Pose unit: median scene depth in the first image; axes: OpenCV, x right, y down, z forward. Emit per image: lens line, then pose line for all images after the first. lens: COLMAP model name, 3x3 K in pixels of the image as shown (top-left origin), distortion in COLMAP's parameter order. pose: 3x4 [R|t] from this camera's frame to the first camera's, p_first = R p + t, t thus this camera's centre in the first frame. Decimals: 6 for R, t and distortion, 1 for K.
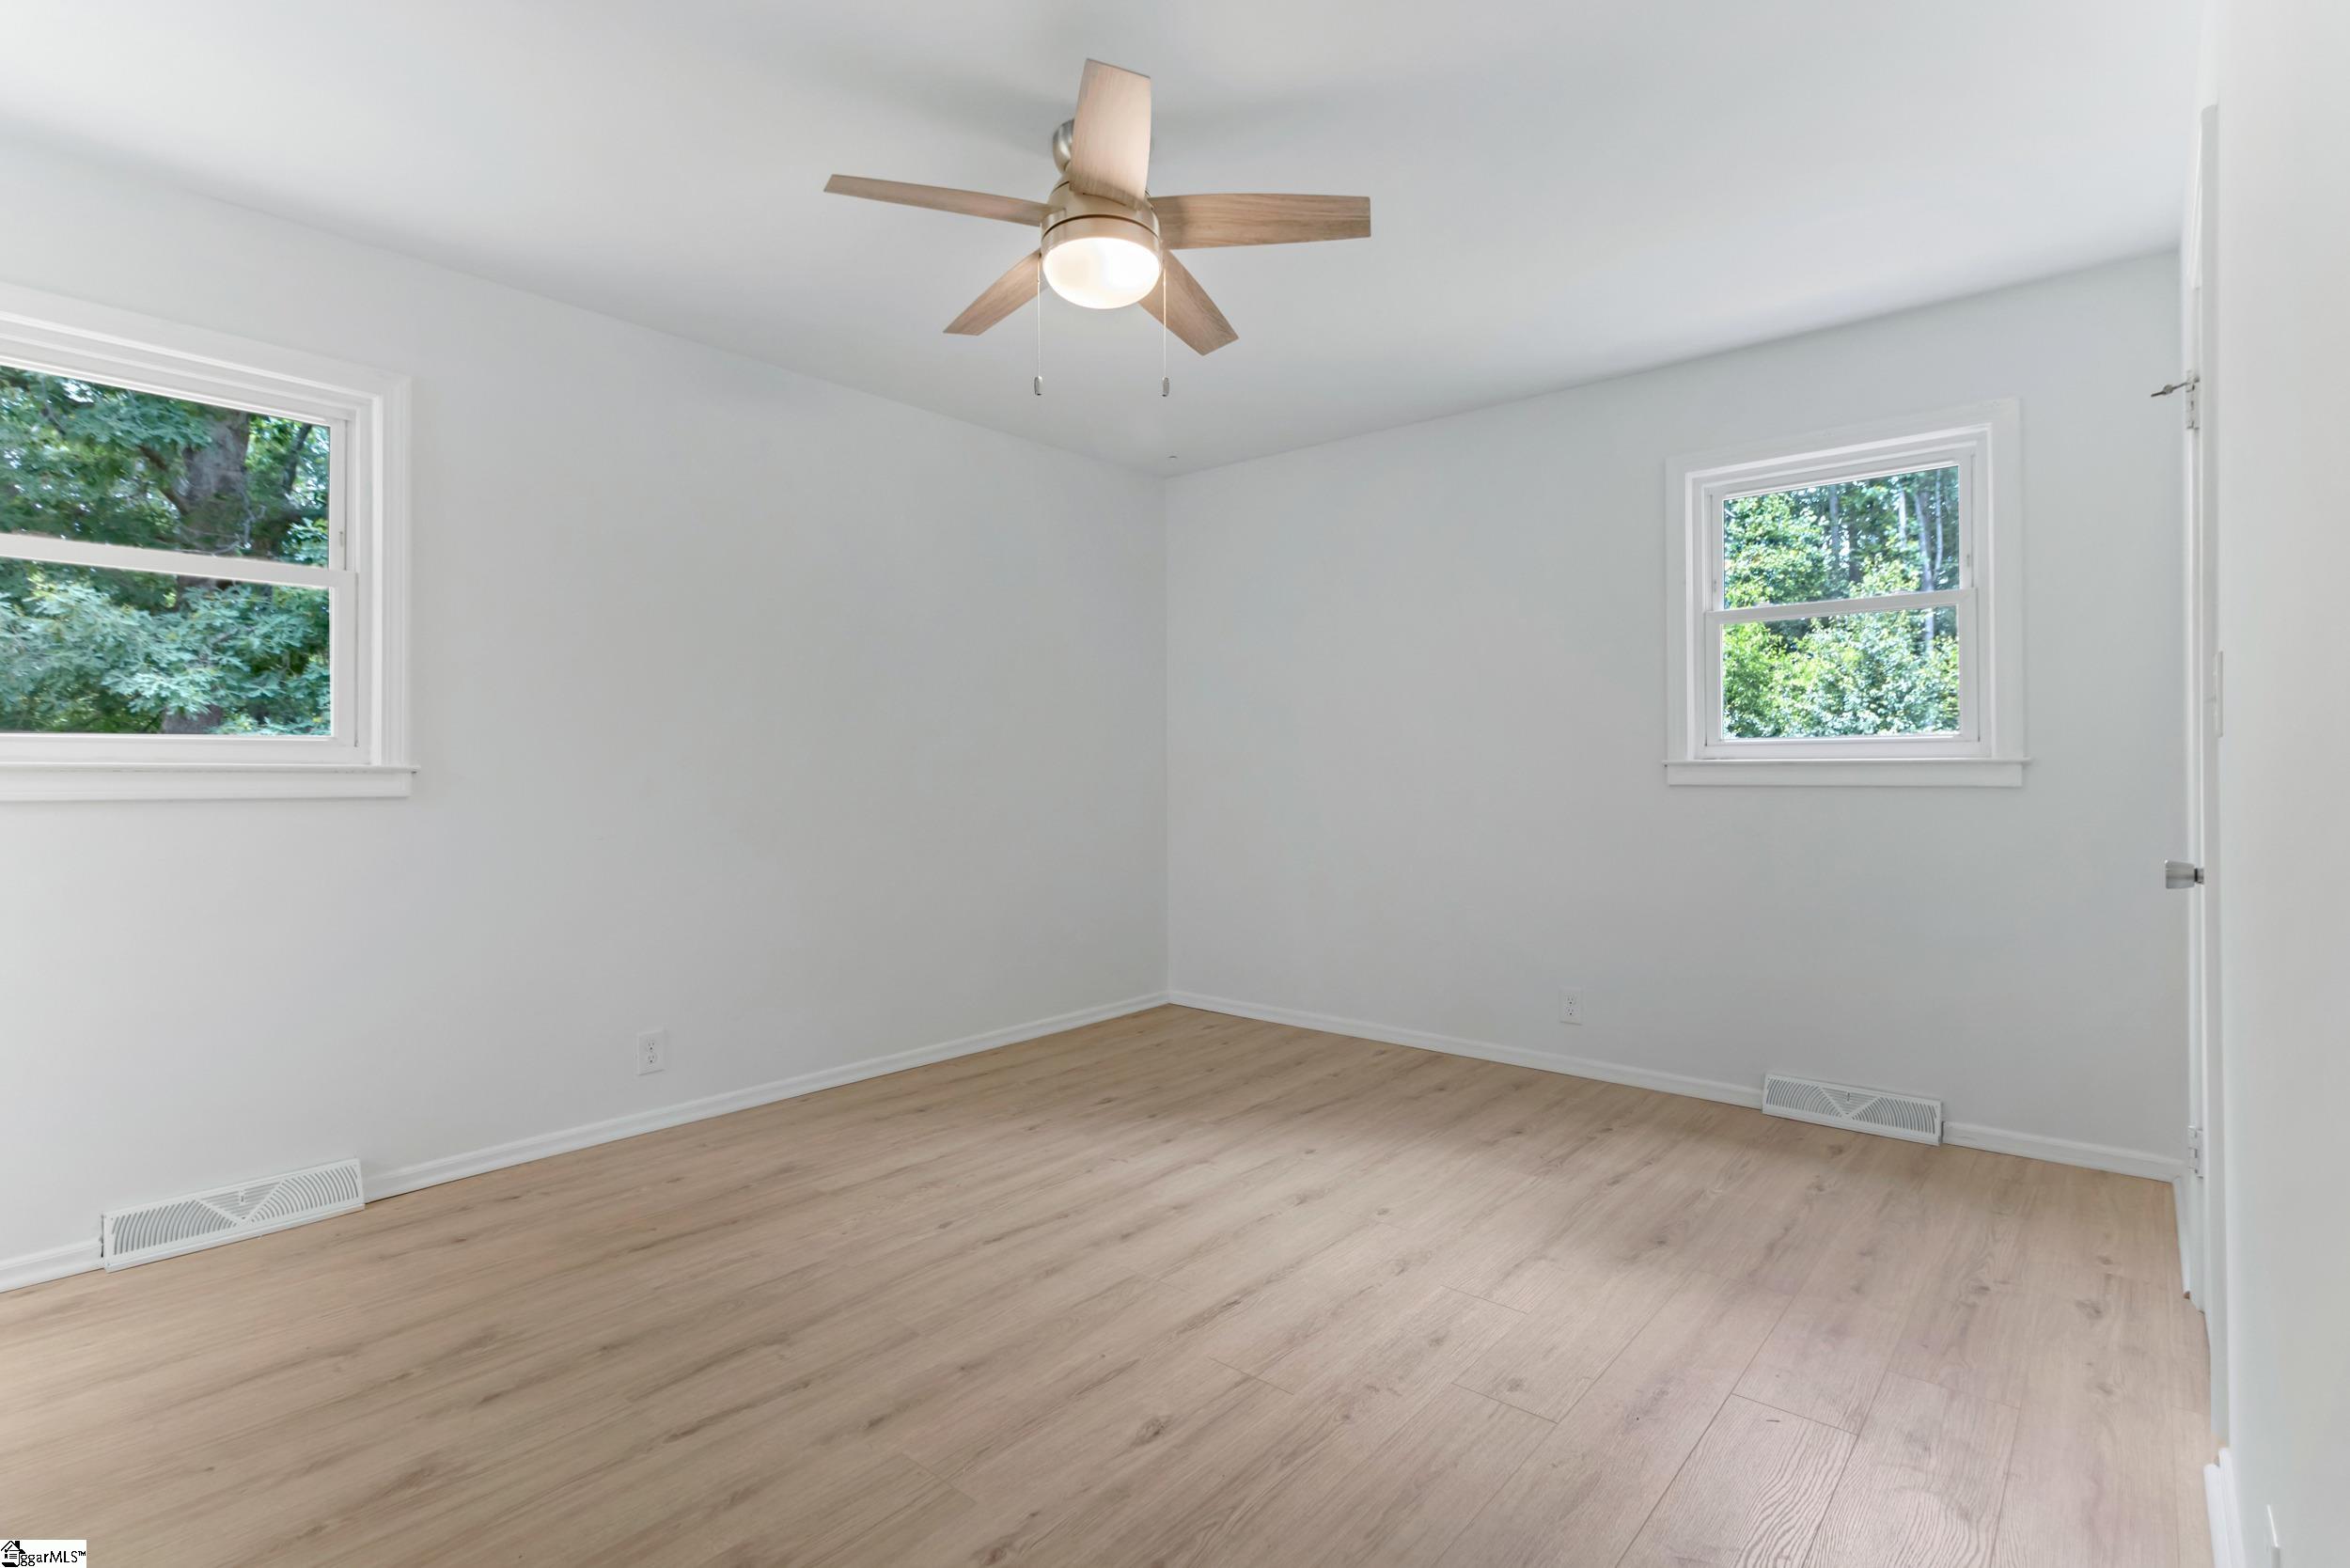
lens RADIAL K [[1124.1, 0, 1179.8], [0, 1124.1, 775.7], [0, 0, 1]] dist [0.000416, -0.000190]
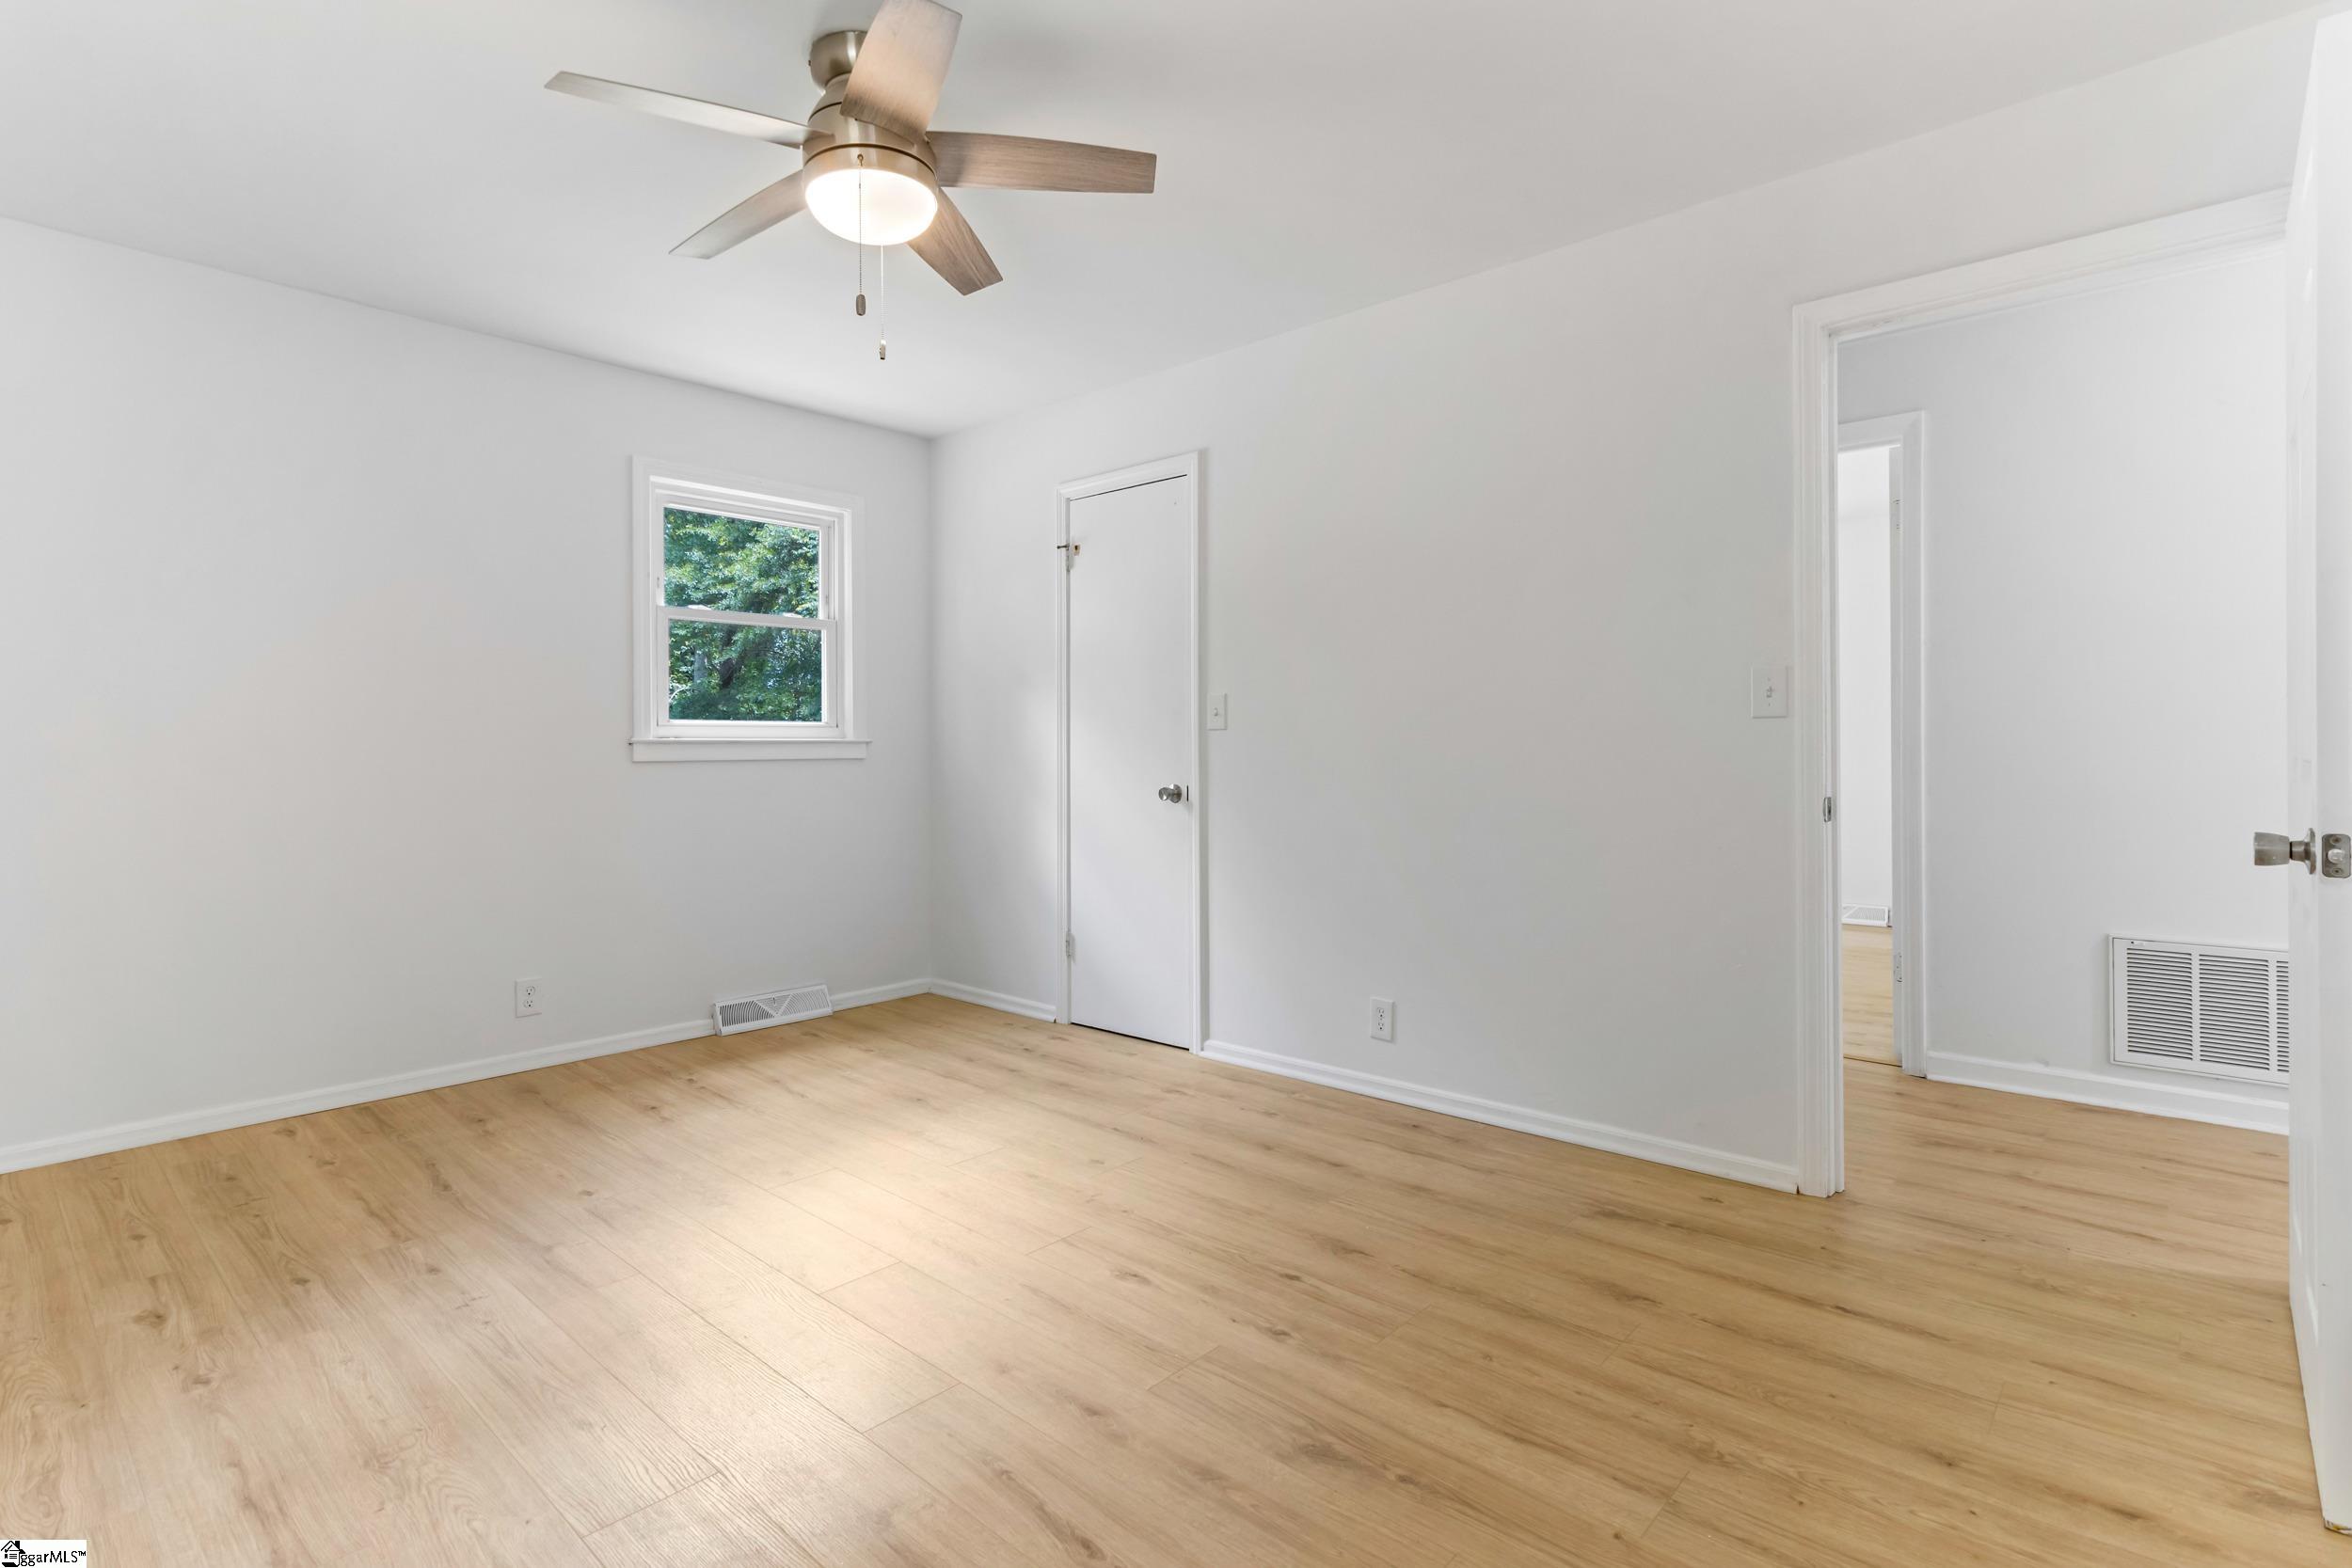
lens RADIAL K [[1131.8, 0, 1189.2], [0, 1131.8, 749.9], [0, 0, 1]] dist [0.001367, 0.000247]
pose [[0.019514, 0.000776, 0.999809, -0.962369], [0.008562, 0.999963, -0.000944, 0.004813], [-0.999773, 0.008579, 0.019506, 0.690022]]
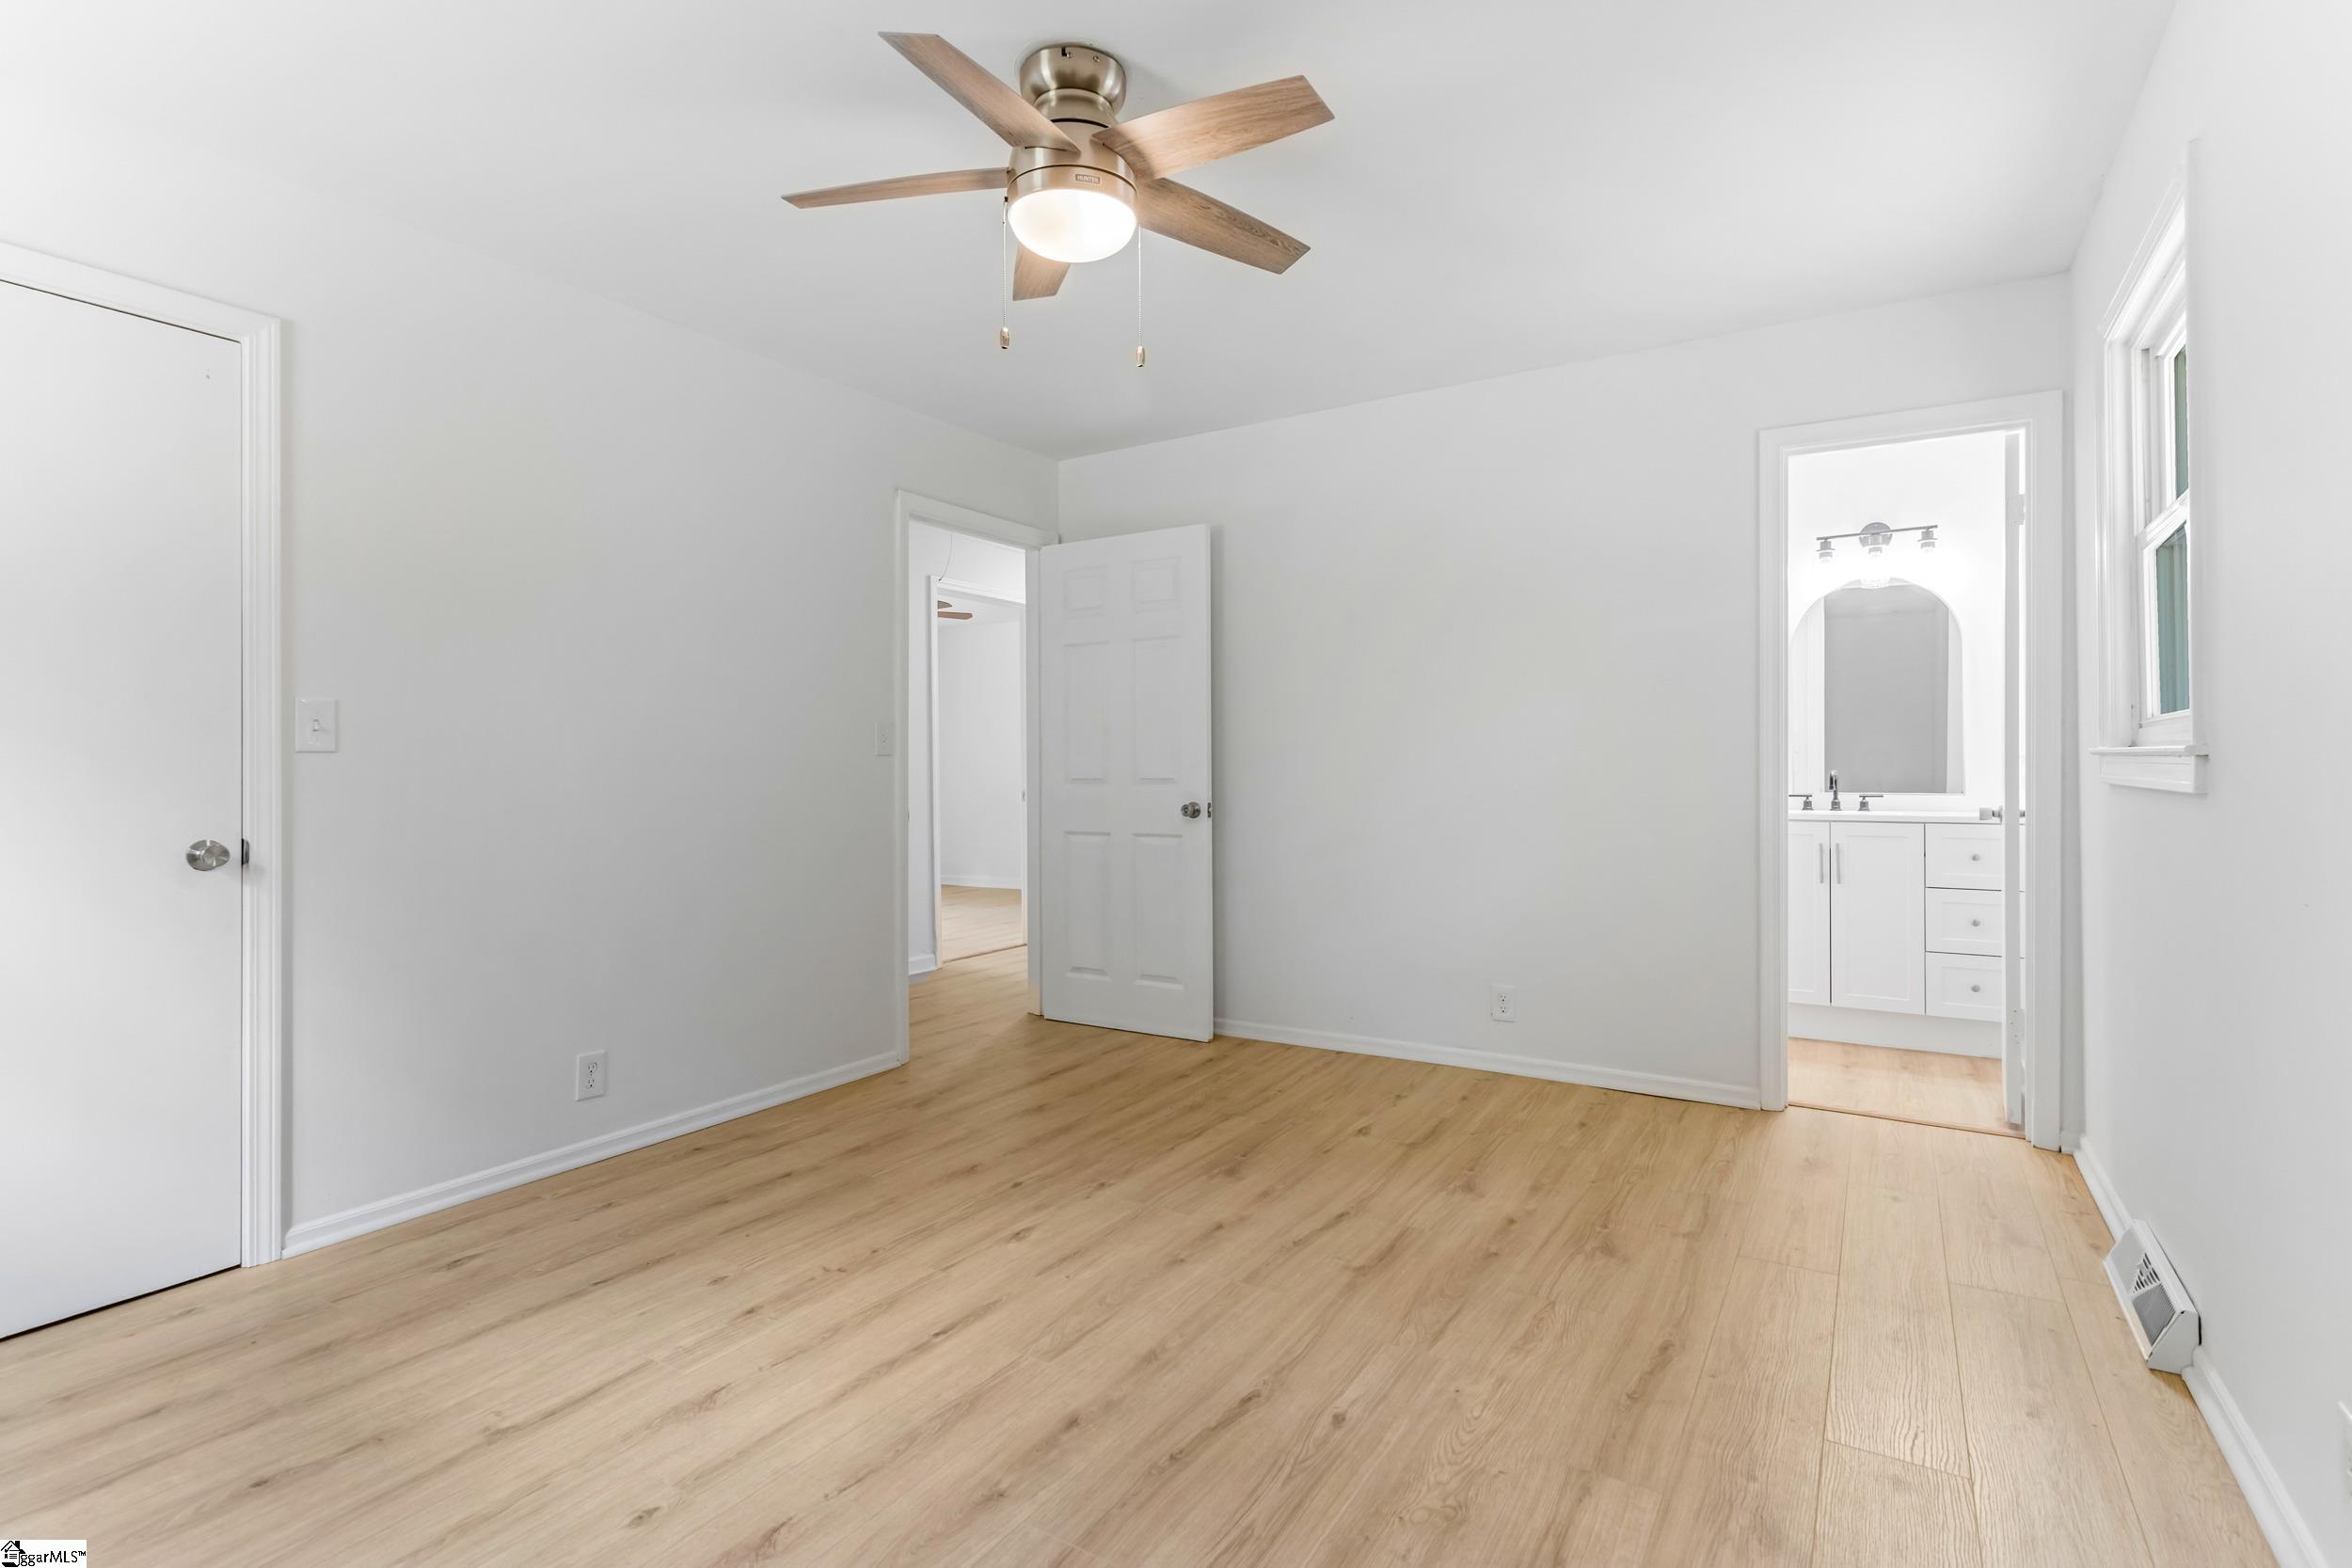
lens RADIAL K [[1110.5, 0, 1177.5], [0, 1110.5, 766.2], [0, 0, 1]] dist [-0.000410, 0.000222]
pose [[-0.989657, 0.009483, -0.143141, -0.019136], [0.009533, 0.999955, 0.000341, -0.003694], [0.143138, -0.001027, -0.989702, 1.833761]]
